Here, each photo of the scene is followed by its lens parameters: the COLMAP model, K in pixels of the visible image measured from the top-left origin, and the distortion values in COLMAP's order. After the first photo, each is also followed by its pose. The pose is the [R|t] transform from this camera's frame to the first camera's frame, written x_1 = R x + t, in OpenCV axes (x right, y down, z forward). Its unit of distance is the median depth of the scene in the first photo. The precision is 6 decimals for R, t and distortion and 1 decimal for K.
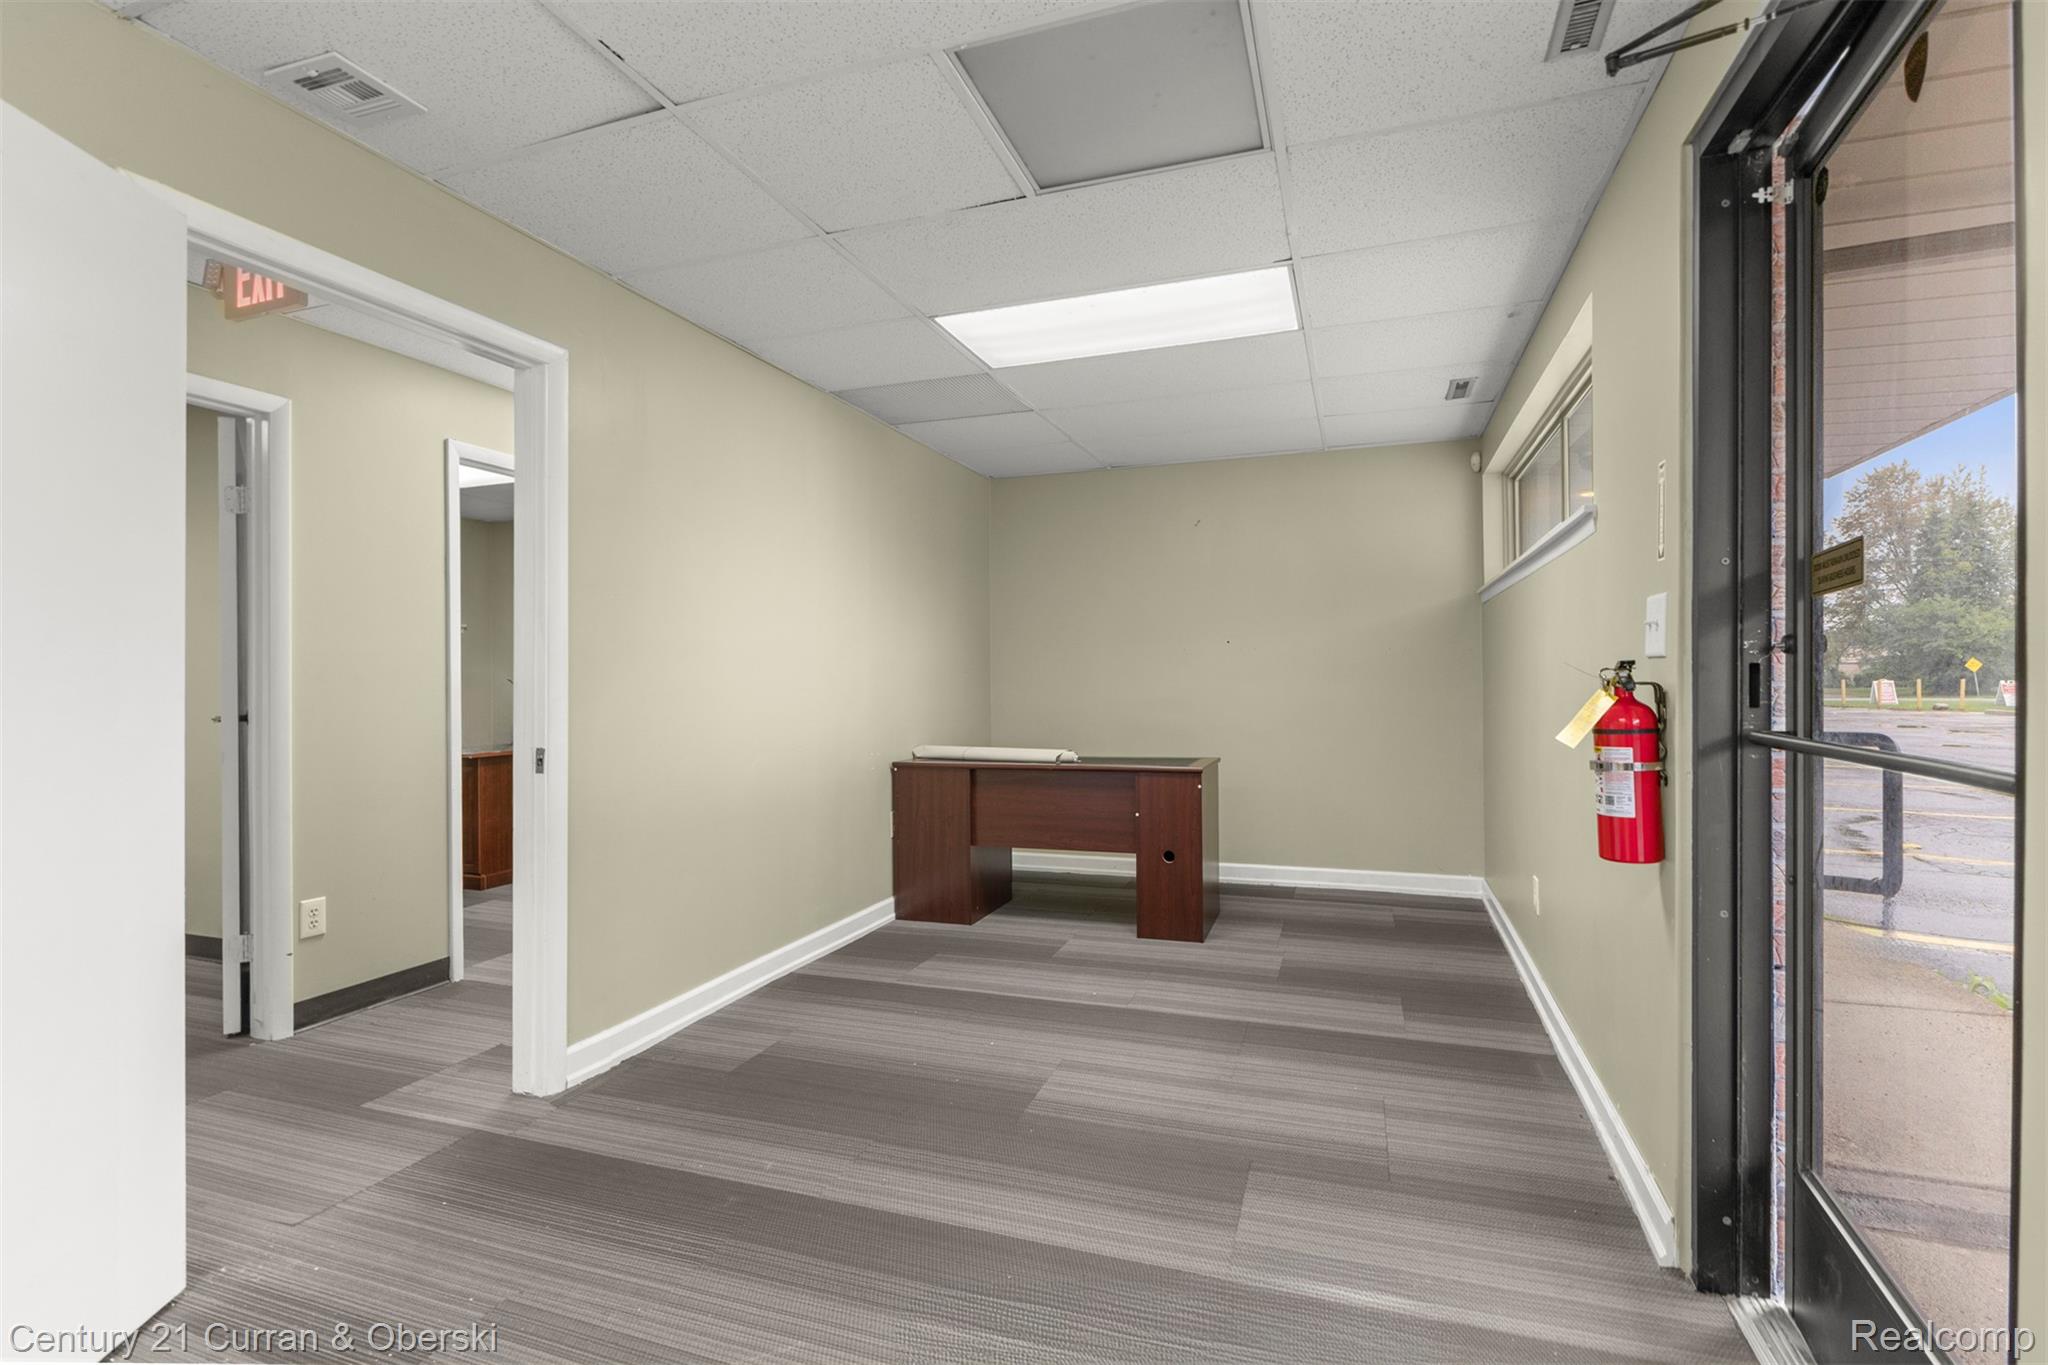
lens RADIAL K [[944.7, 0, 1024.0], [0, 944.7, 682.5], [0, 0, 1]] dist [0.000463, -0.000010]
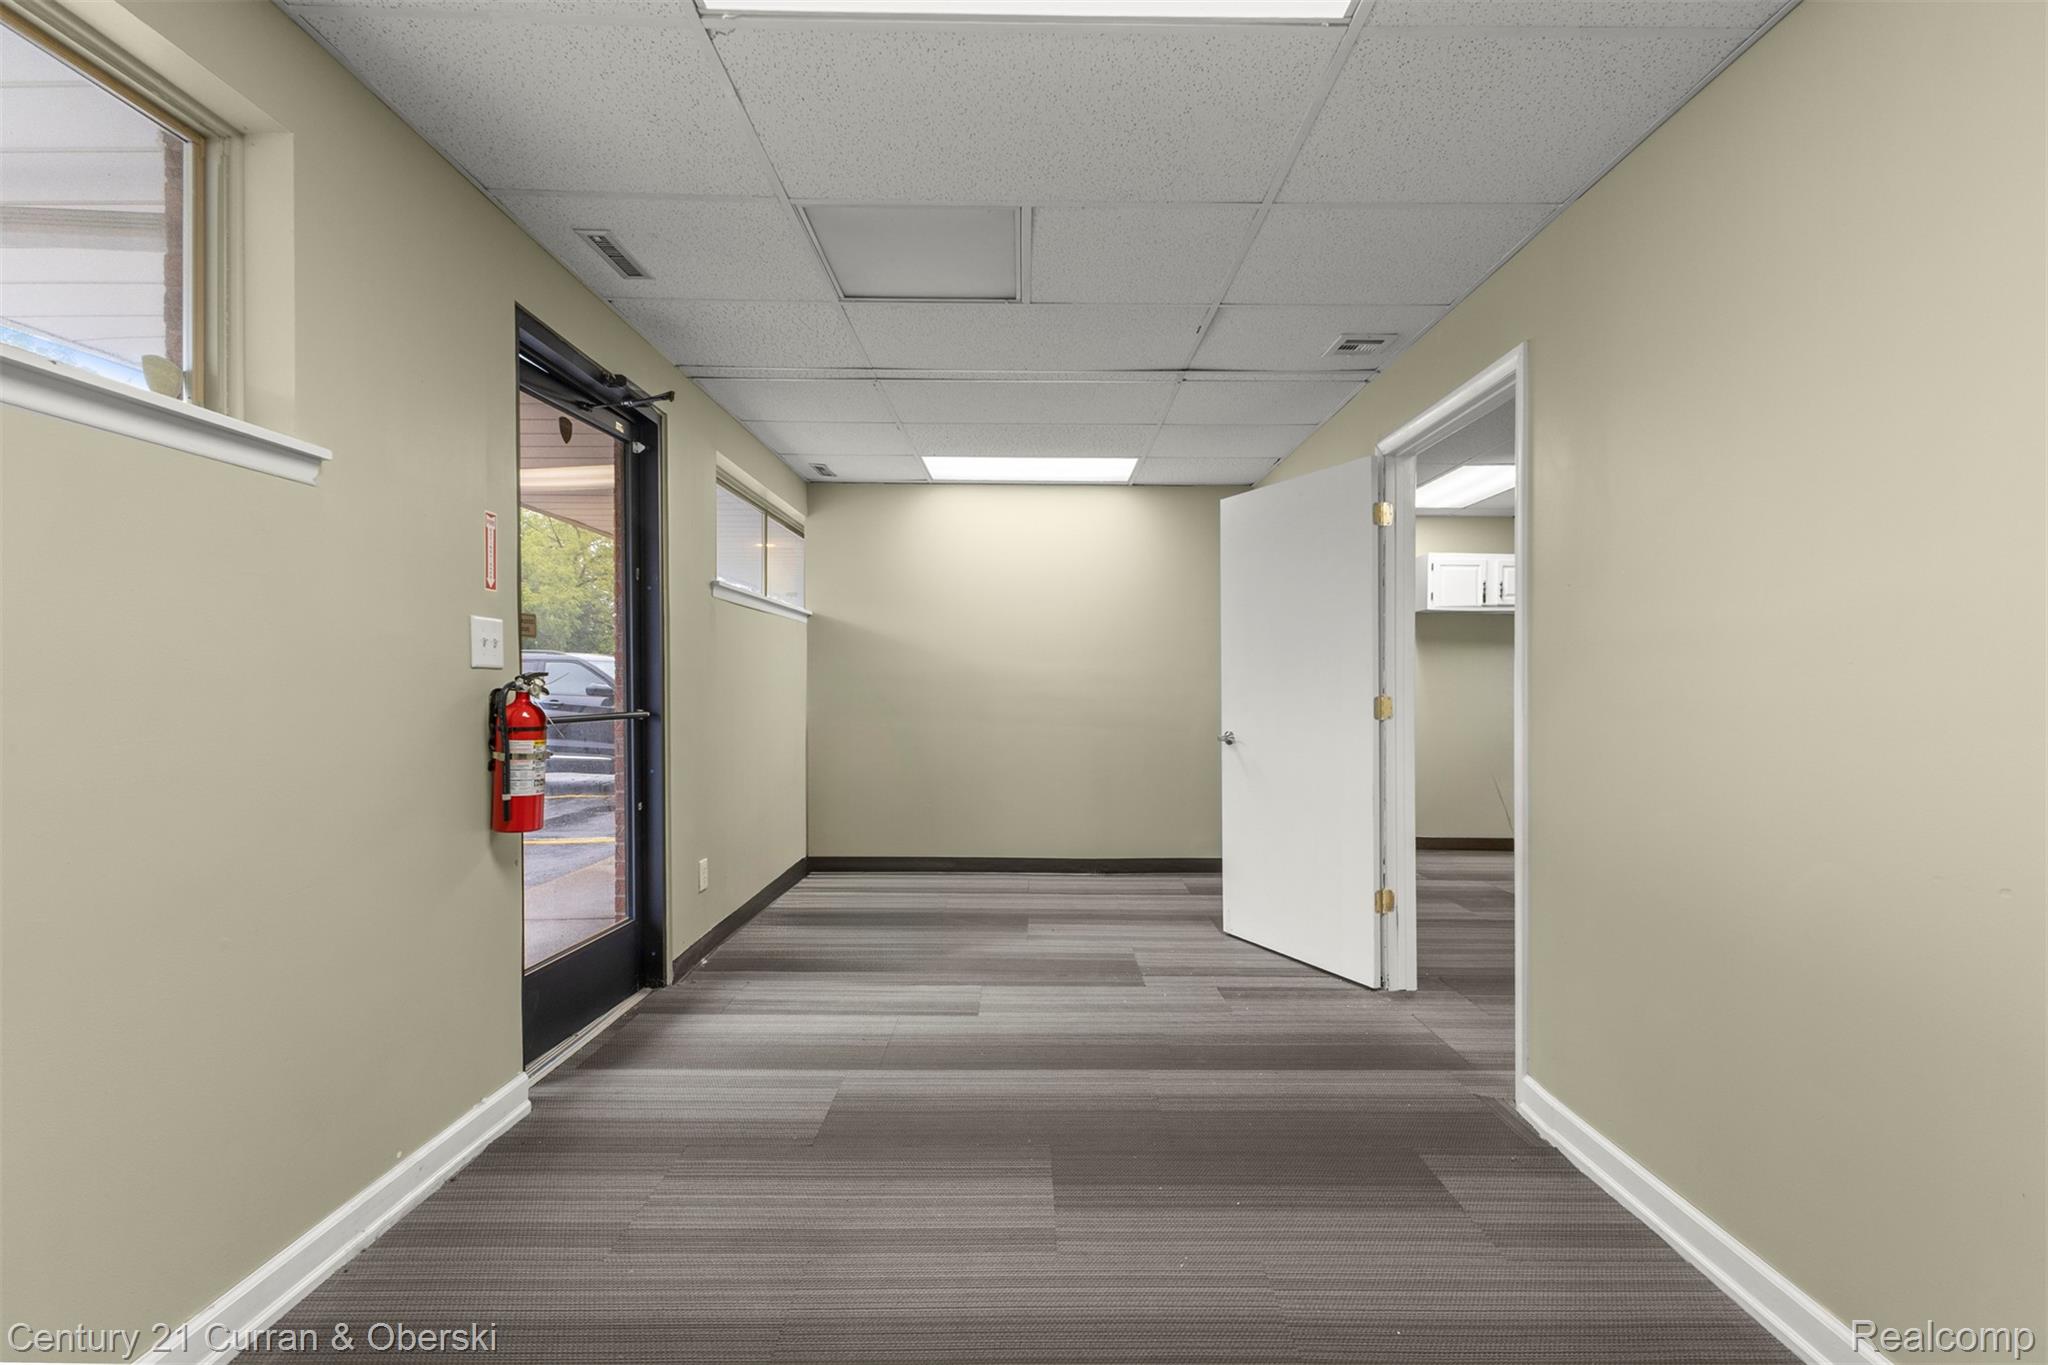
lens RADIAL K [[915.0, 0, 1025.3], [0, 915.0, 657.4], [0, 0, 1]] dist [0.047748, 0.000375]
pose [[-0.943395, -0.006015, -0.331618, 0.321004], [0.002568, 0.999673, -0.025438, -0.008776], [0.331662, -0.024849, -0.943071, 1.831121]]
